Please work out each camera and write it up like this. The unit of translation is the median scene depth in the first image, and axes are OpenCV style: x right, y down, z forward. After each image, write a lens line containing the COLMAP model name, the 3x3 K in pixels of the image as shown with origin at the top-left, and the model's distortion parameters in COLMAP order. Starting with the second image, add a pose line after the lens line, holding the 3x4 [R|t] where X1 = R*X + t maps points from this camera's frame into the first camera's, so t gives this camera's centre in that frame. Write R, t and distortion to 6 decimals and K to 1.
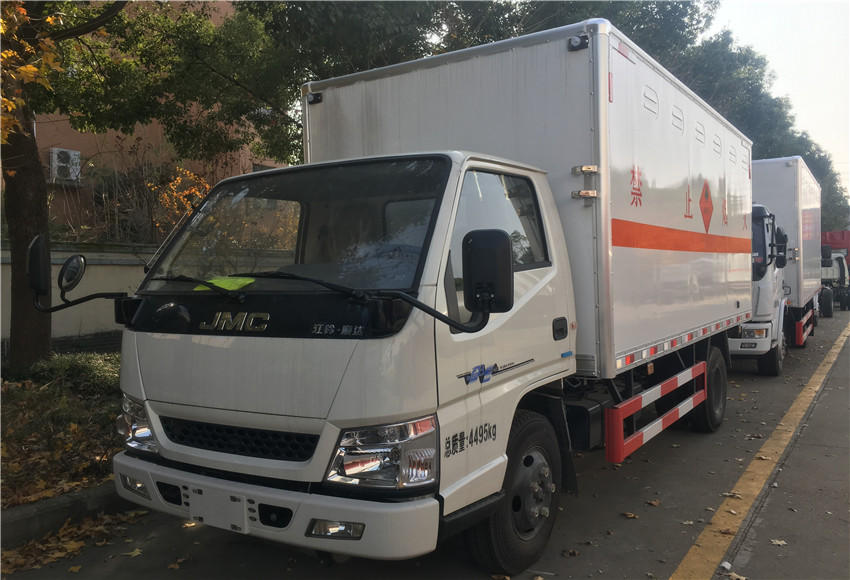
lens RADIAL K [[737.1, 0, 425.0], [0, 737.1, 290.0], [0, 0, 1]] dist [0.051336, -0.052610]
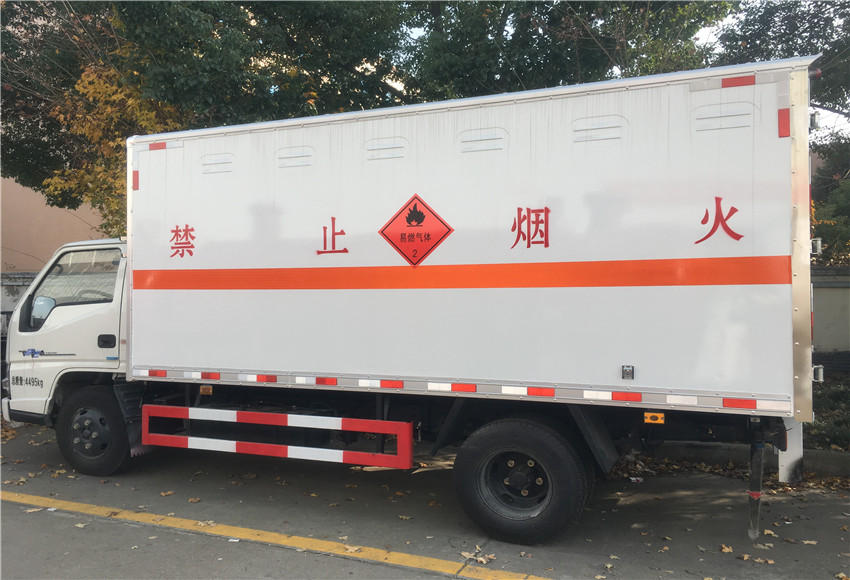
lens RADIAL K [[737.1, 0, 425.0], [0, 737.1, 290.0], [0, 0, 1]] dist [0.051336, -0.052610]
pose [[0.154304, 0.016220, -0.987890, 1.776411], [-0.023765, 0.999637, 0.012701, -0.090704], [0.987738, 0.021518, 0.154634, 1.343873]]
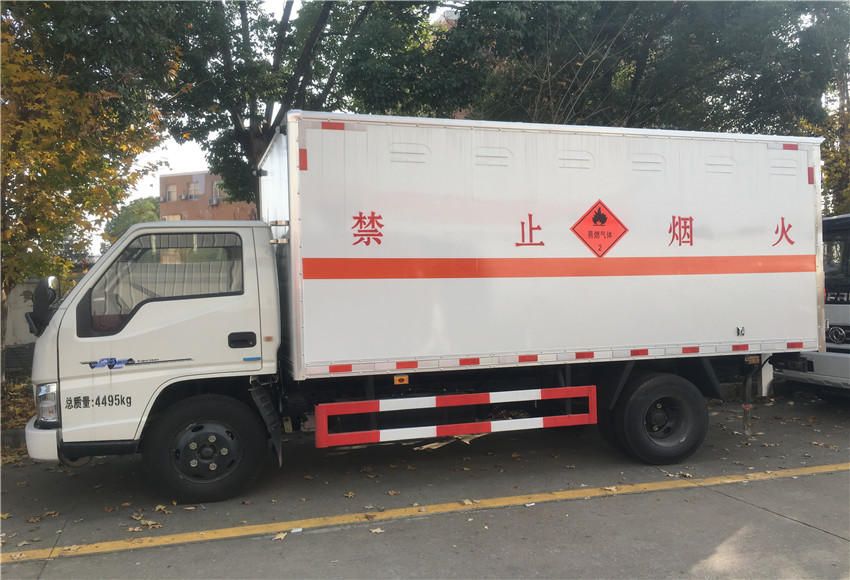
lens RADIAL K [[737.1, 0, 425.0], [0, 737.1, 290.0], [0, 0, 1]] dist [0.051336, -0.052610]
pose [[0.773512, 0.009456, -0.633711, 1.250921], [-0.013648, 0.999905, -0.001739, -0.041695], [0.633635, 0.009994, 0.773568, 0.128866]]
